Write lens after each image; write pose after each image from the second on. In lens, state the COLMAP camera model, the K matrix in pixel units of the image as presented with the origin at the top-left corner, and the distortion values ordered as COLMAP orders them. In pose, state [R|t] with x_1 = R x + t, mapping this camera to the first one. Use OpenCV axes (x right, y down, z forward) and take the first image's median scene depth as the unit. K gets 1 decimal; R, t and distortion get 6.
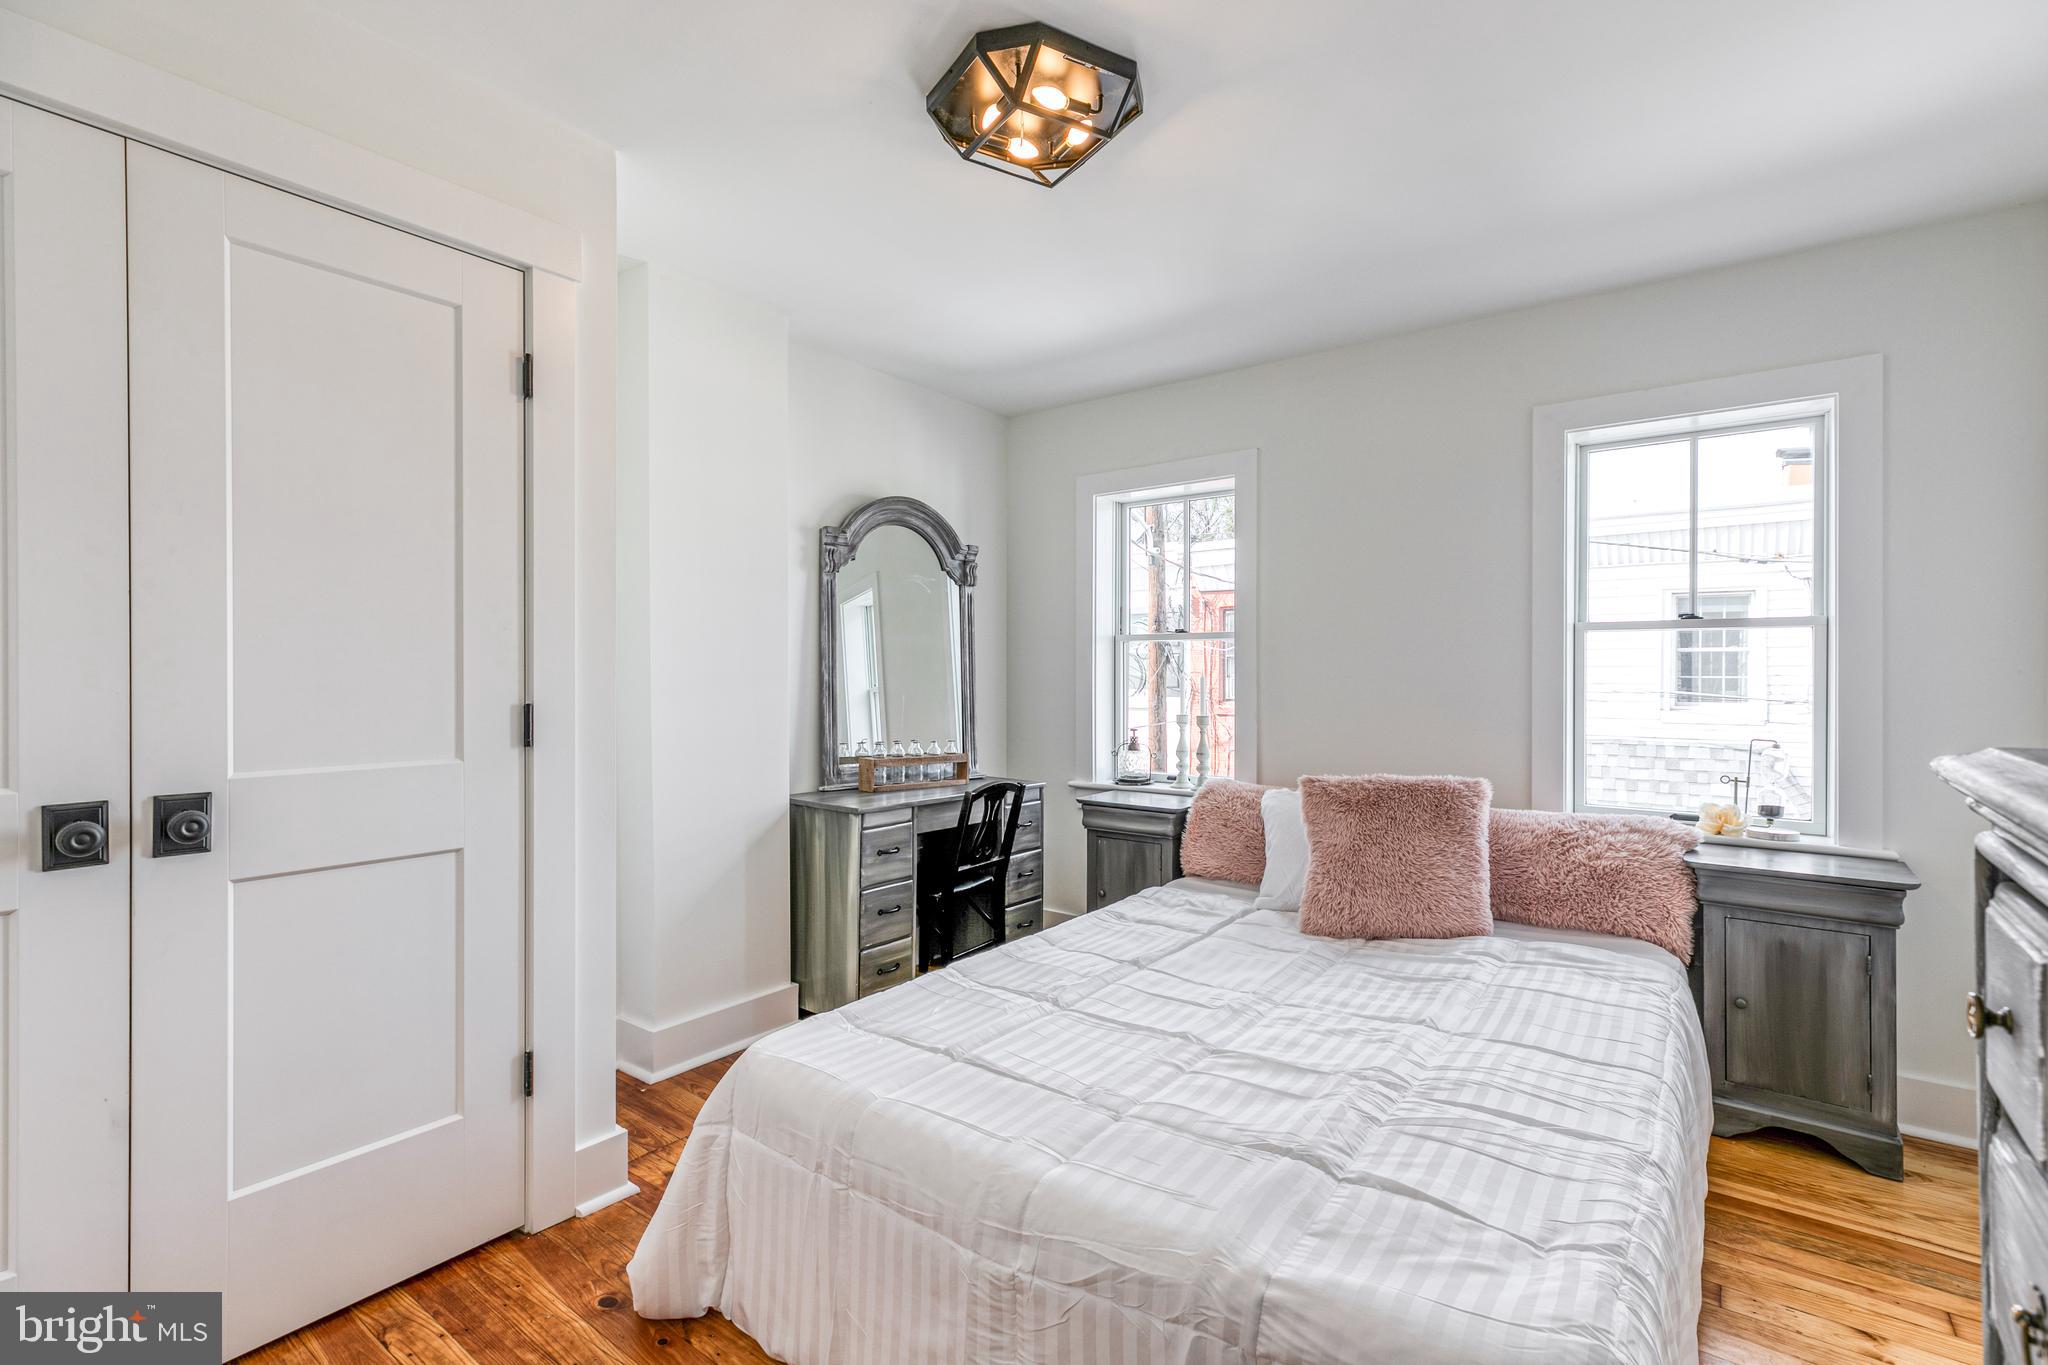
lens RADIAL K [[908.6, 0, 1028.9], [0, 908.6, 677.6], [0, 0, 1]] dist [0.004376, 0.000269]
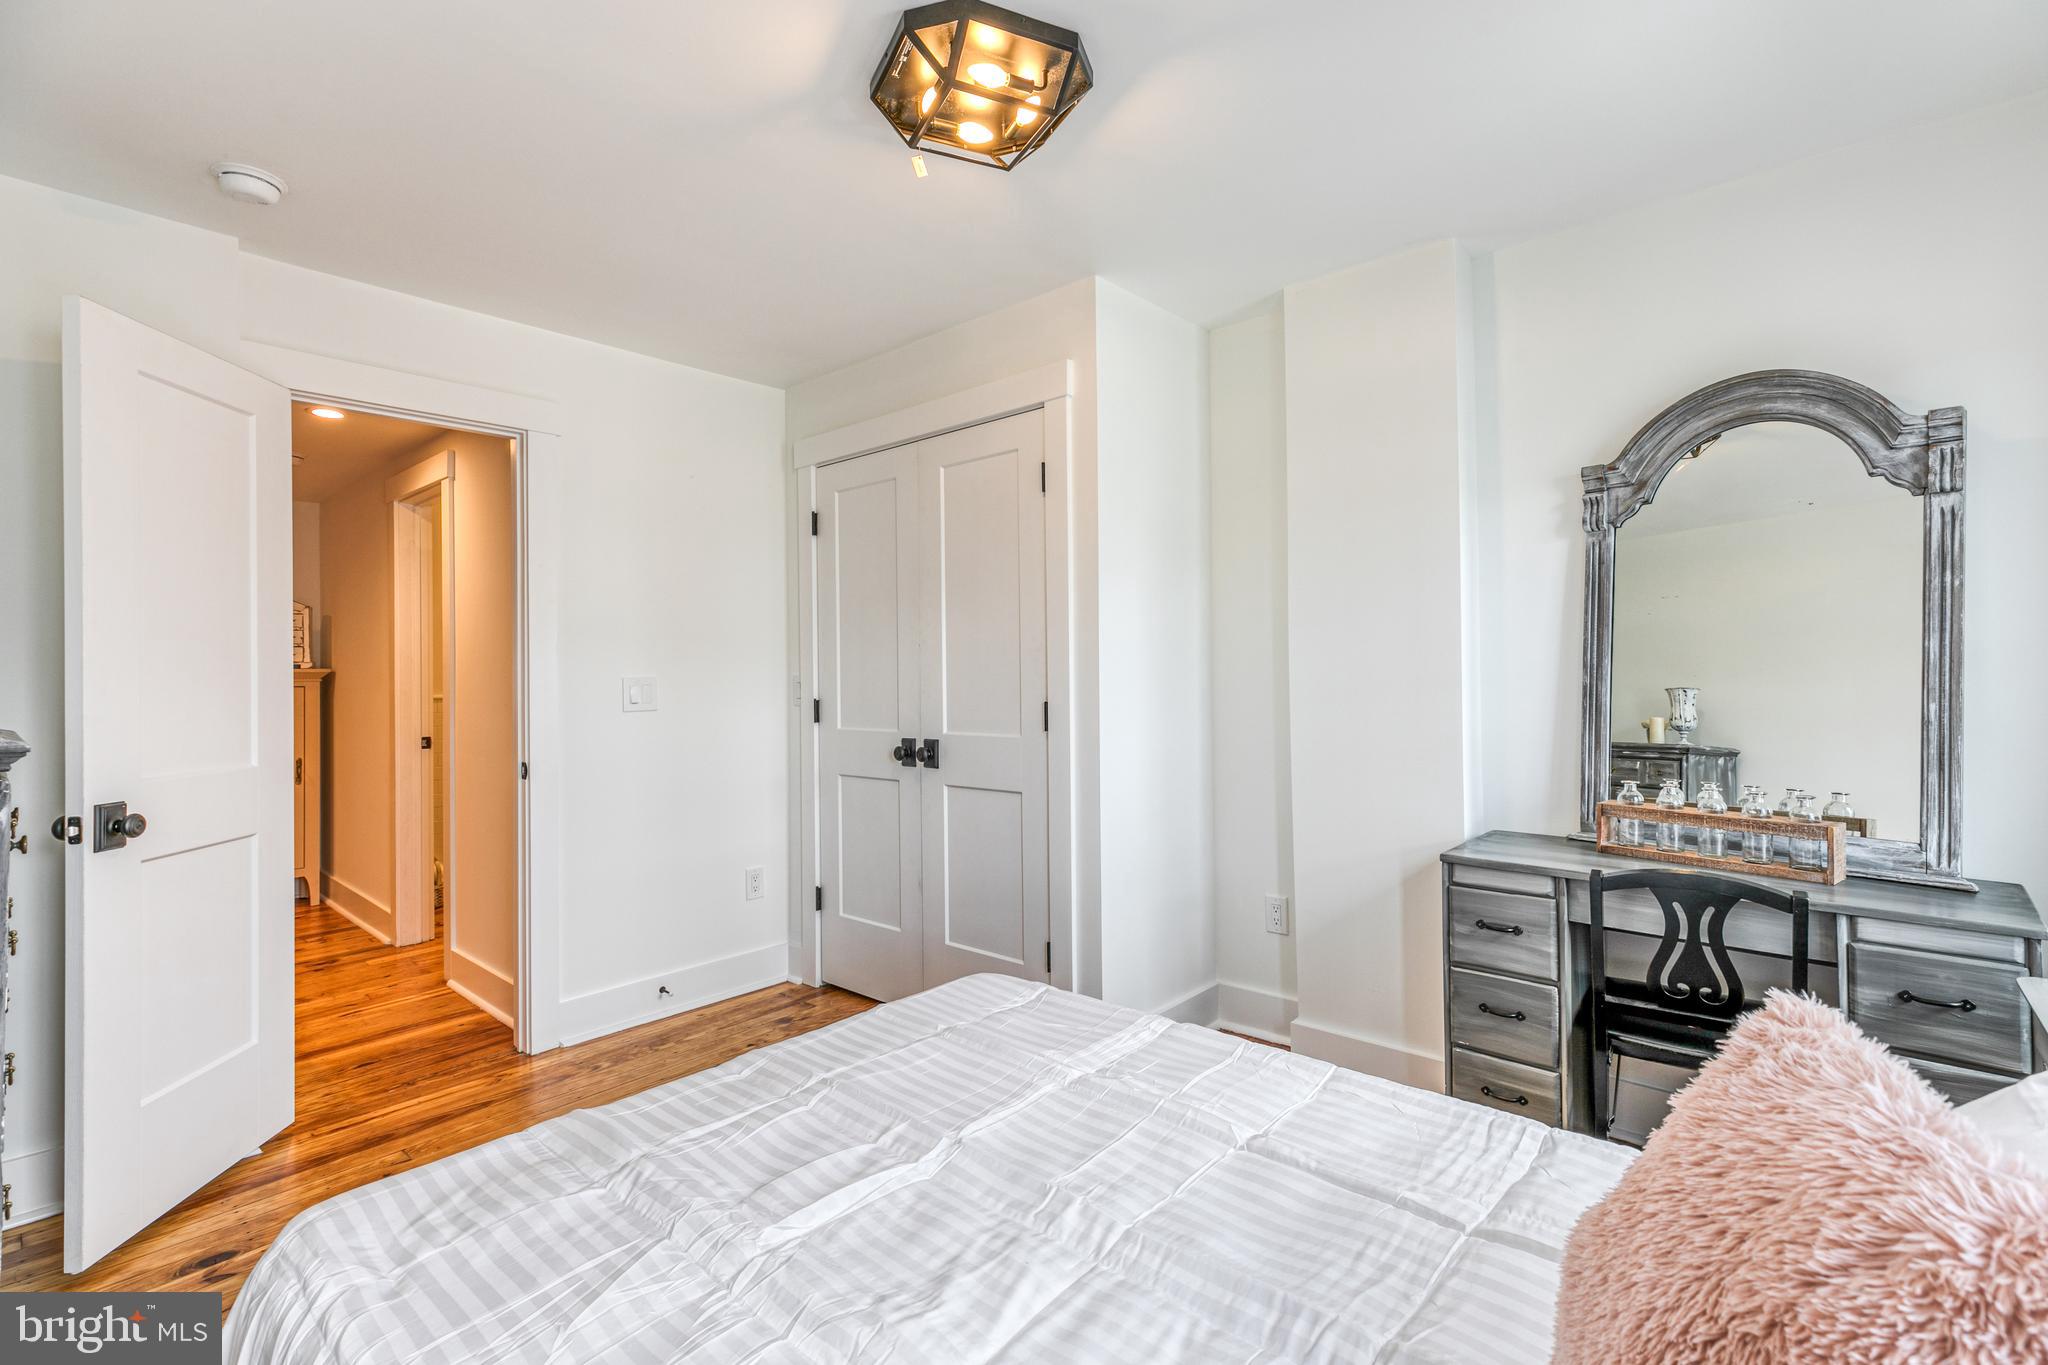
lens RADIAL K [[937.4, 0, 1011.6], [0, 937.4, 670.0], [0, 0, 1]] dist [0.006240, 0.000632]
pose [[-0.095501, -0.004749, -0.995418, 0.773146], [0.011082, 0.999922, -0.005834, -0.012801], [0.995368, -0.011588, -0.095441, 0.874932]]
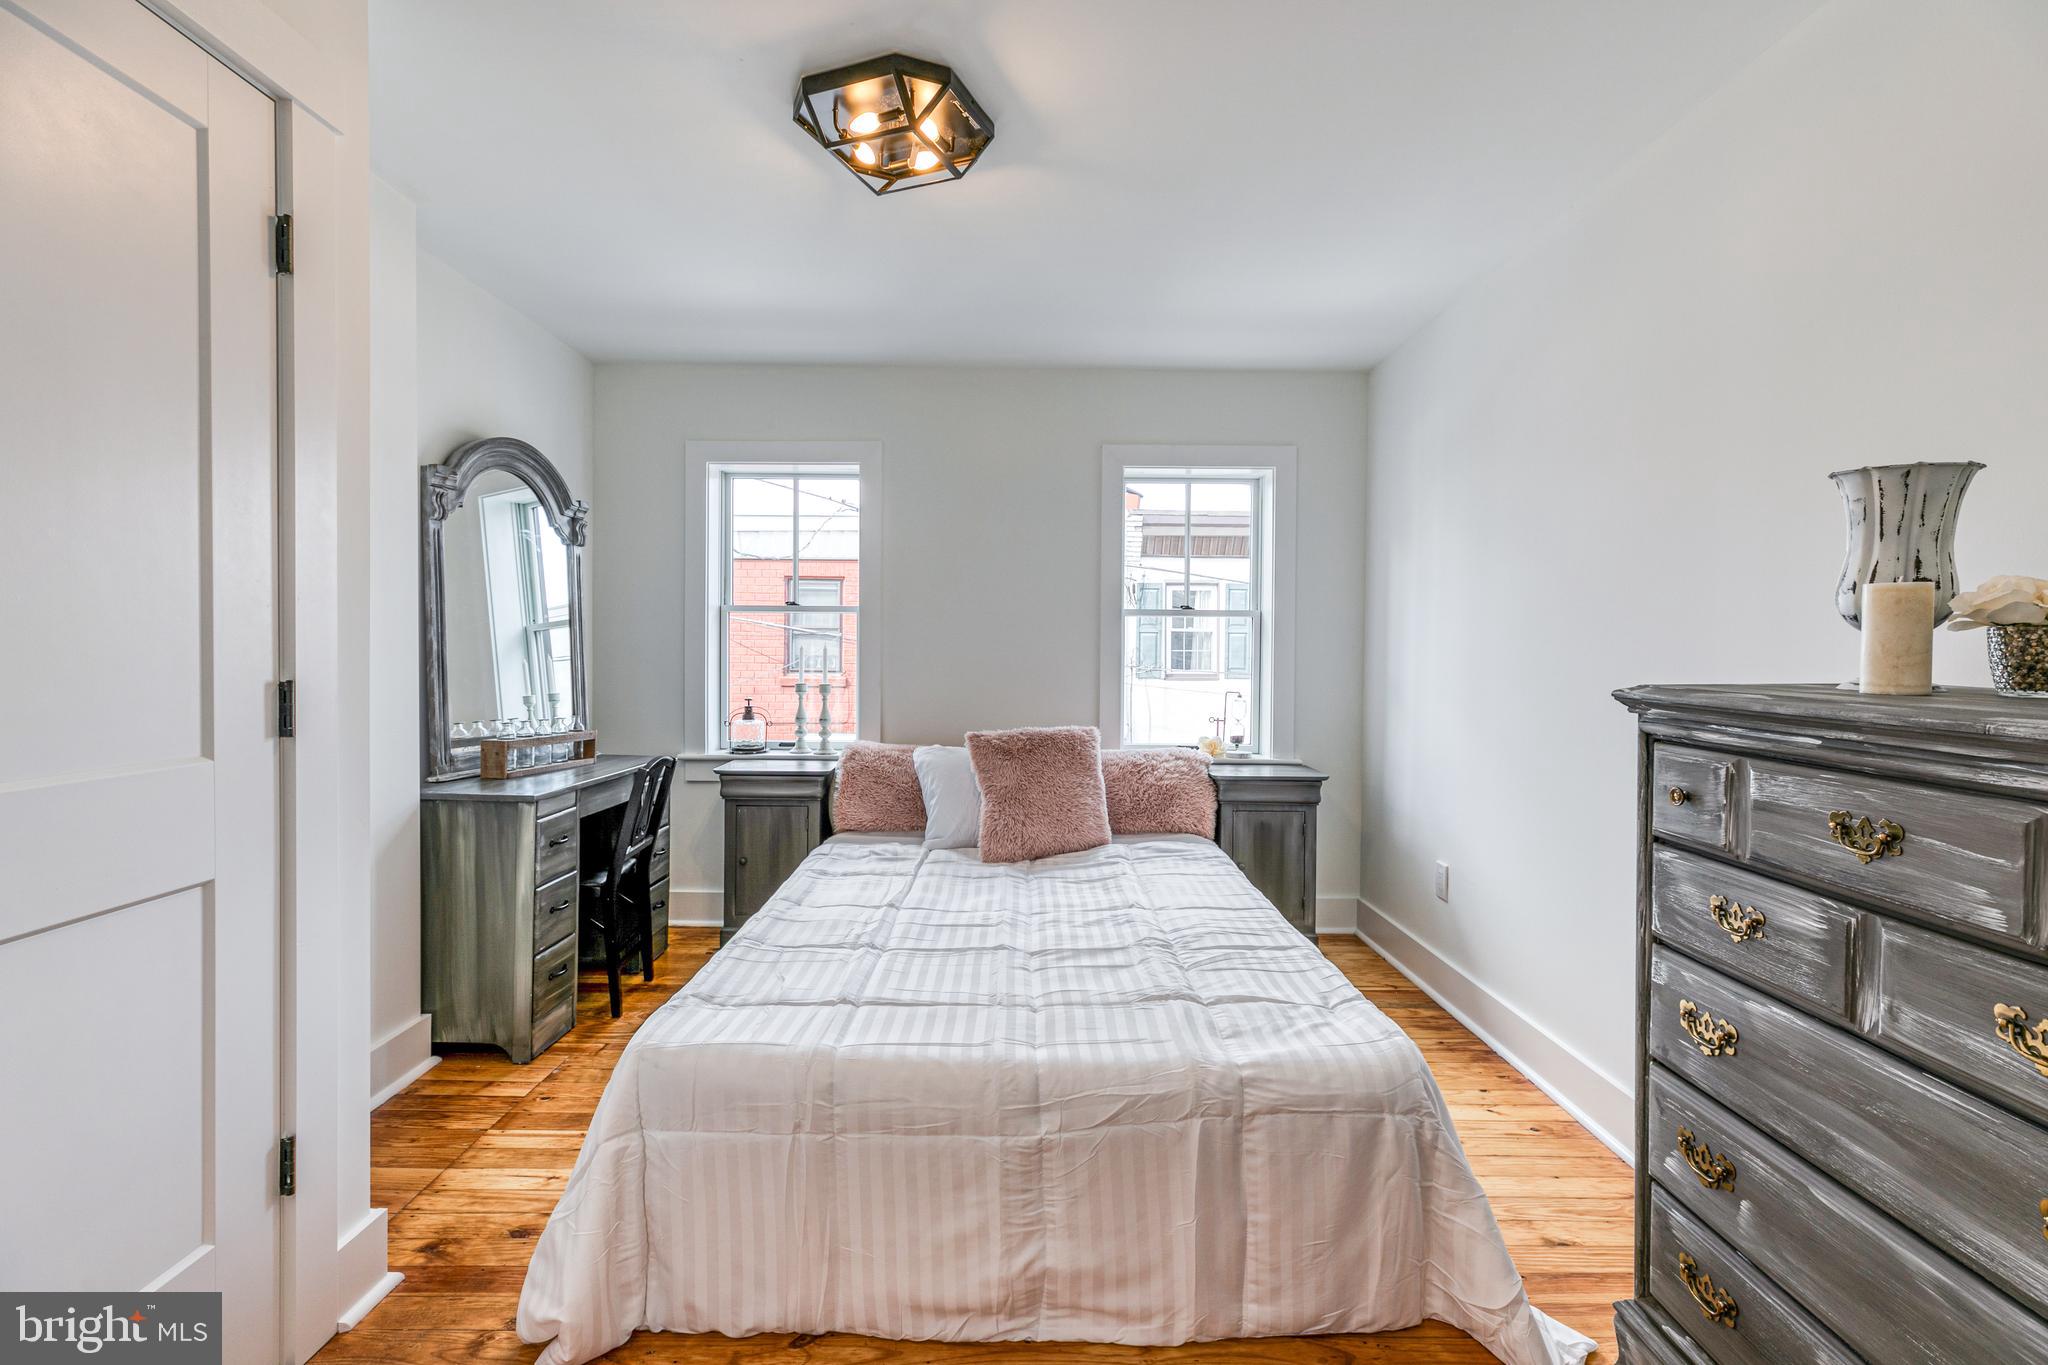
lens RADIAL K [[904.4, 0, 999.5], [0, 904.4, 661.5], [0, 0, 1]] dist [0.003027, 0.001286]
pose [[0.806640, -0.004089, 0.591029, -0.415535], [-0.005169, 0.999889, 0.013972, -0.000494], [-0.591021, -0.014325, 0.806529, 0.034026]]
